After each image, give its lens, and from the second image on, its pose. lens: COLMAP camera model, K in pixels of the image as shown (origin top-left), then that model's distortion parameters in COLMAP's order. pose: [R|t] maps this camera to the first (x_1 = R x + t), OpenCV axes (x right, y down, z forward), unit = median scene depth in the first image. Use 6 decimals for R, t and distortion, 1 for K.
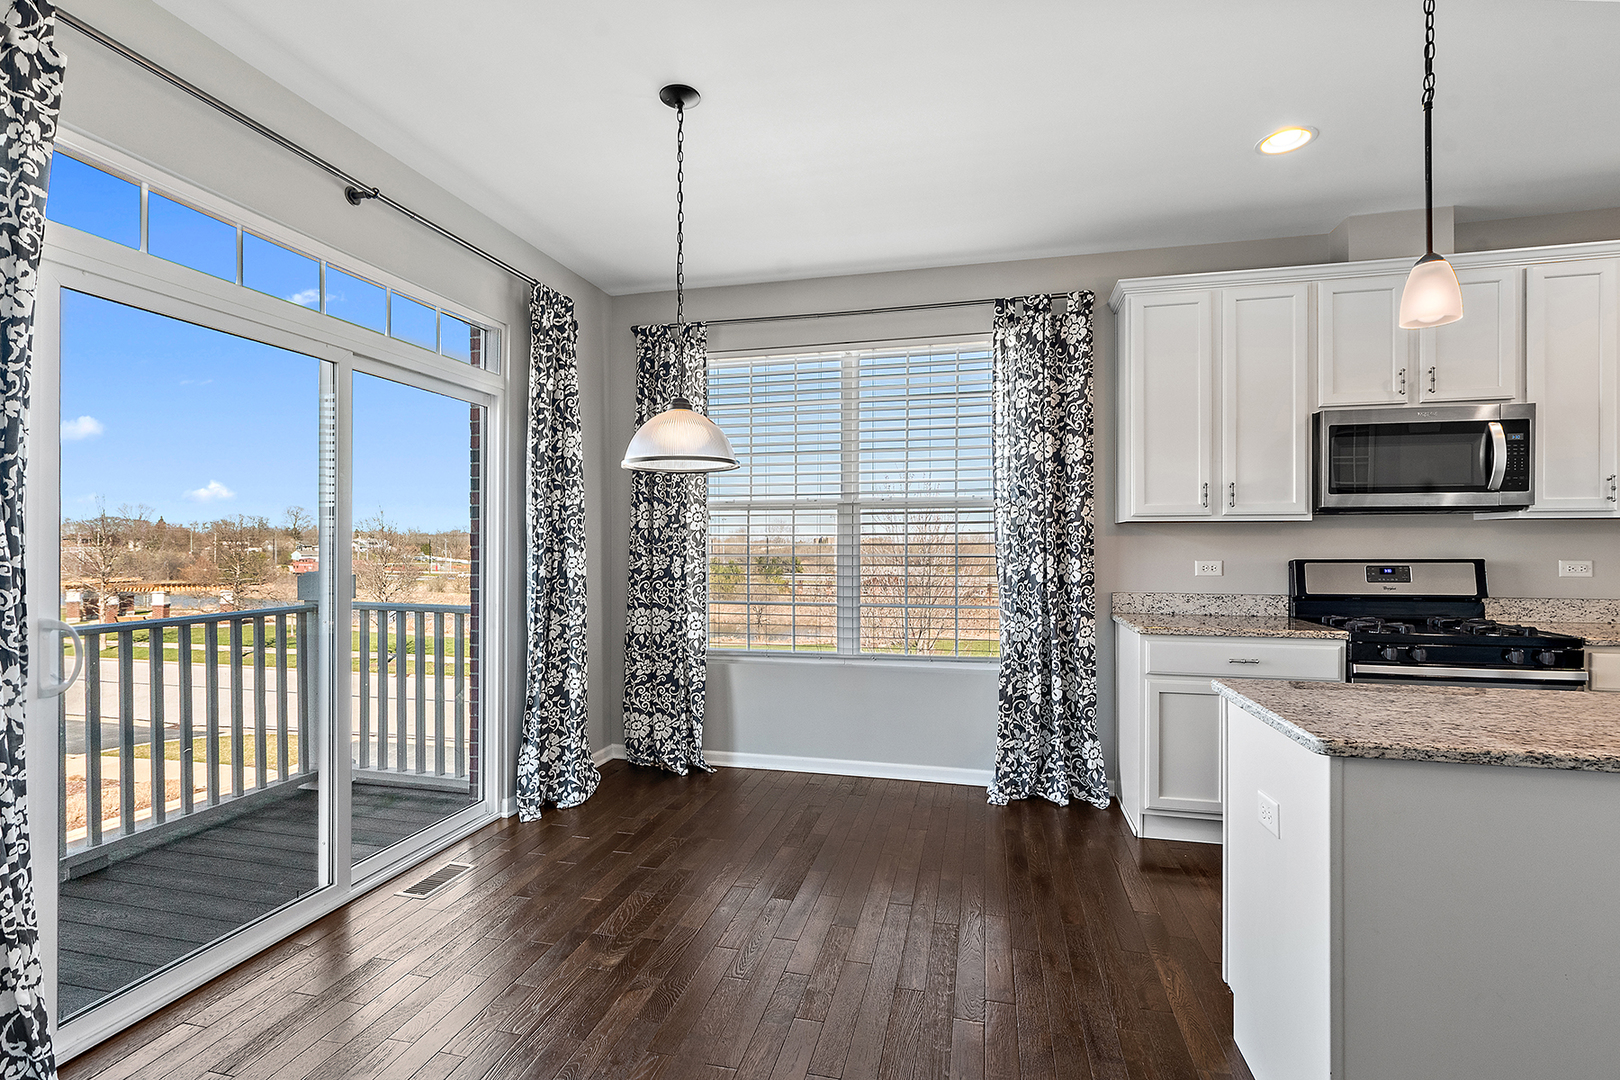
lens RADIAL K [[726.5, 0, 799.7], [0, 726.5, 538.7], [0, 0, 1]] dist [-0.000413, -0.000488]
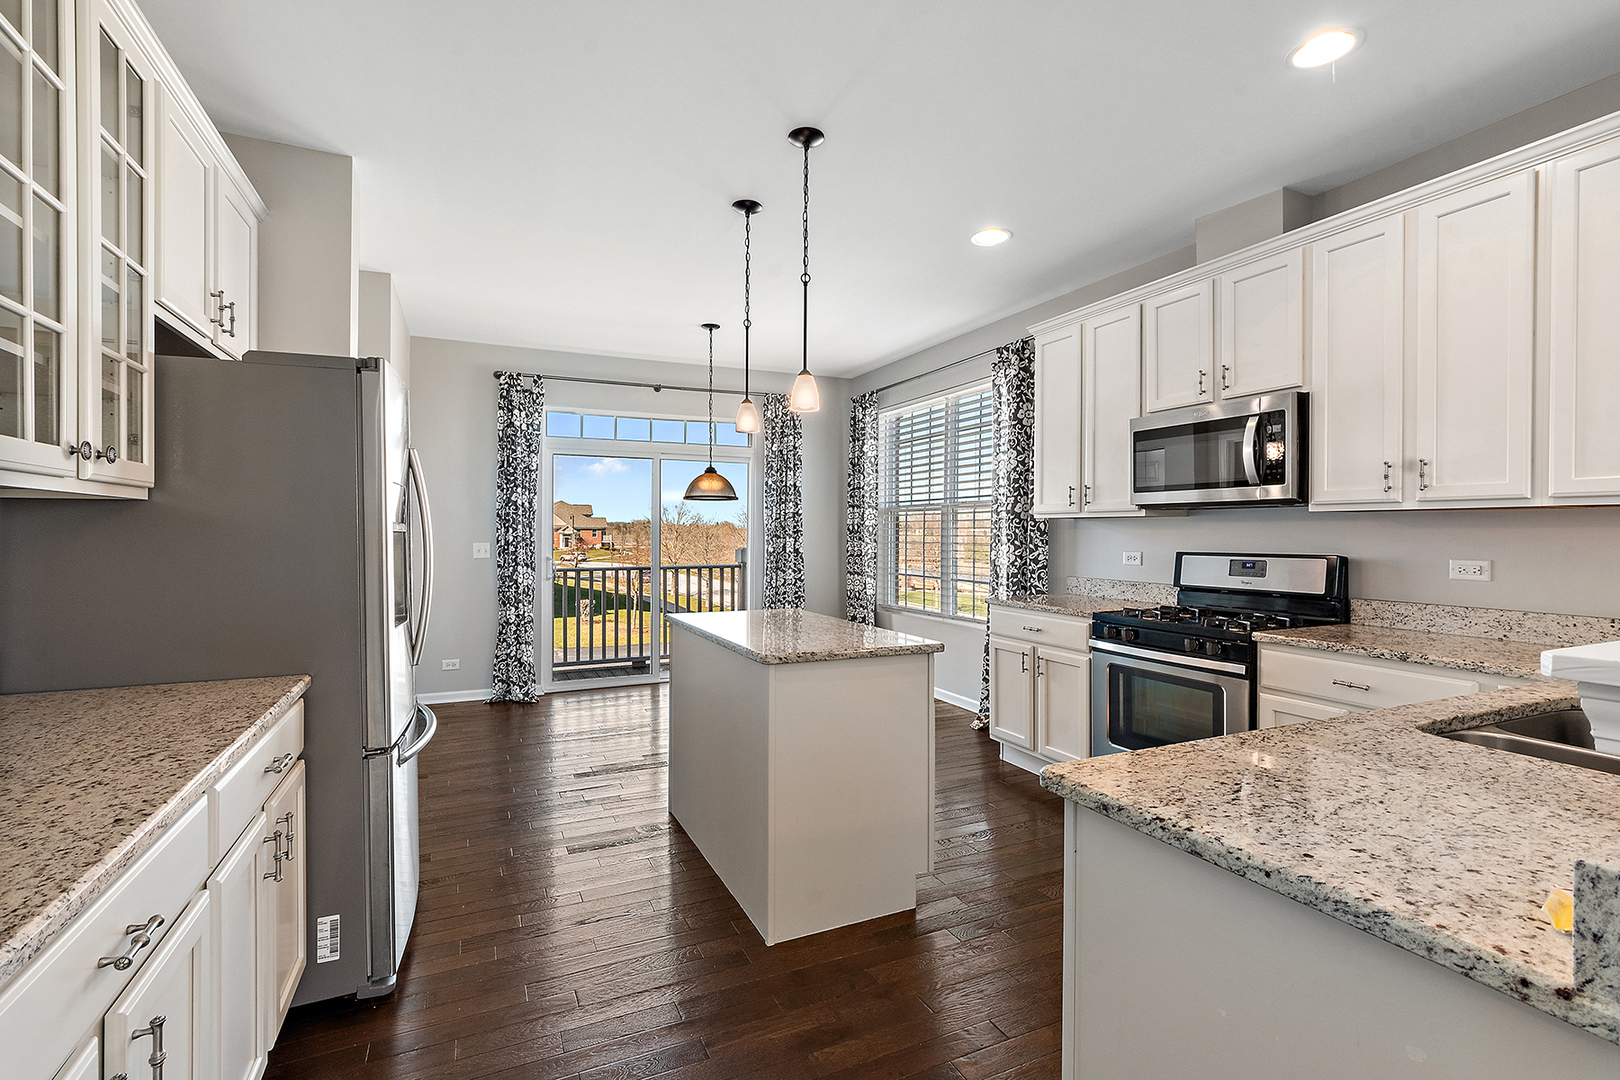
lens RADIAL K [[726.5, 0, 799.7], [0, 726.5, 538.7], [0, 0, 1]] dist [-0.000413, -0.000488]
pose [[0.615056, 0.012346, -0.788387, 1.199878], [-0.009791, 0.999920, 0.008020, 0.006638], [0.788423, 0.002786, 0.615128, -0.091858]]
